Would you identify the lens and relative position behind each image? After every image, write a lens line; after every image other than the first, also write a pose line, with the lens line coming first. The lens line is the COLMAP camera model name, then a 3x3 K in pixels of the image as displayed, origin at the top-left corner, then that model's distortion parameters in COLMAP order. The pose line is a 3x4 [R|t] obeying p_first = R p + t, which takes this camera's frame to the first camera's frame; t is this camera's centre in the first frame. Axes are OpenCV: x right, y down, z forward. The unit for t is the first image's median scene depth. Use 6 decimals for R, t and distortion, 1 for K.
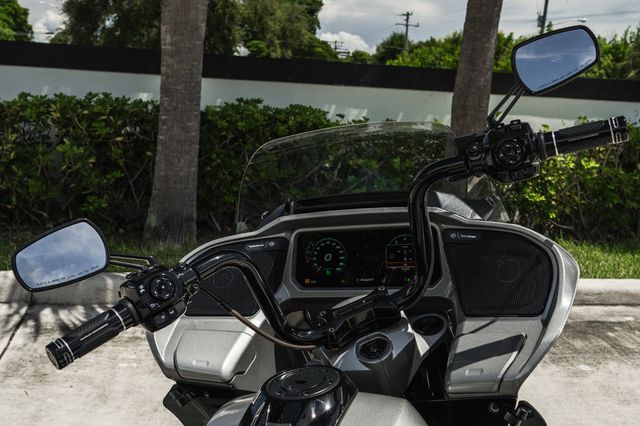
lens RADIAL K [[753.2, 0, 320.4], [0, 753.2, 235.2], [0, 0, 1]] dist [0.010155, 0.002817]
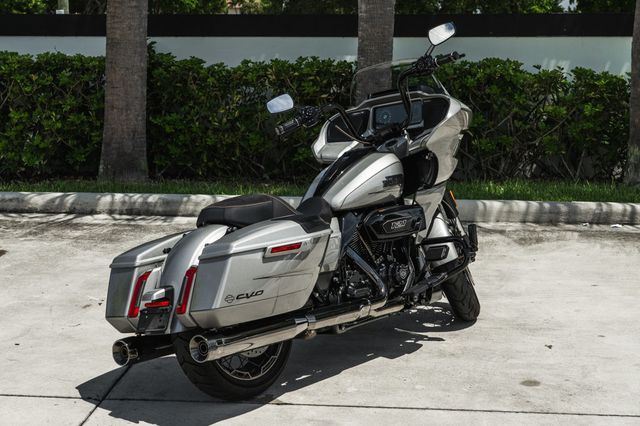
lens RADIAL K [[1259.2, 0, 320.0], [0, 1259.2, 213.0], [0, 0, 1]] dist [0.006855, 0.316713]
pose [[0.957030, -0.017355, -0.289470, 0.277144], [-0.000191, 0.998170, -0.060476, 0.165757], [0.289989, 0.057933, 0.955275, -0.816939]]
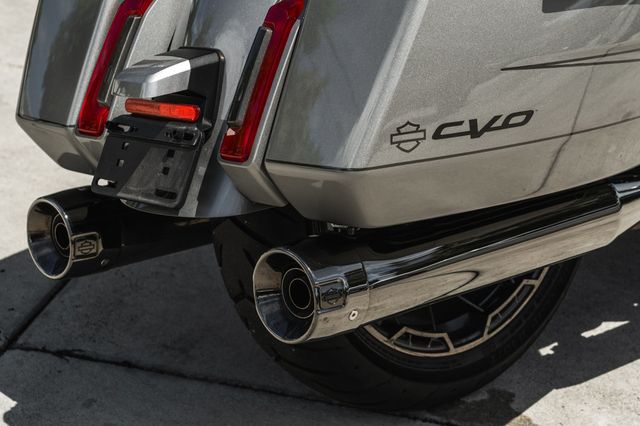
lens RADIAL K [[1740.2, 0, 320.0], [0, 1740.2, 213.0], [0, 0, 1]] dist [0.136915, 0.606167]
pose [[0.906133, 0.158443, -0.392198, 0.084916], [-0.098482, 0.980740, 0.168674, 0.133250], [0.411370, -0.114216, 0.904284, -0.317060]]
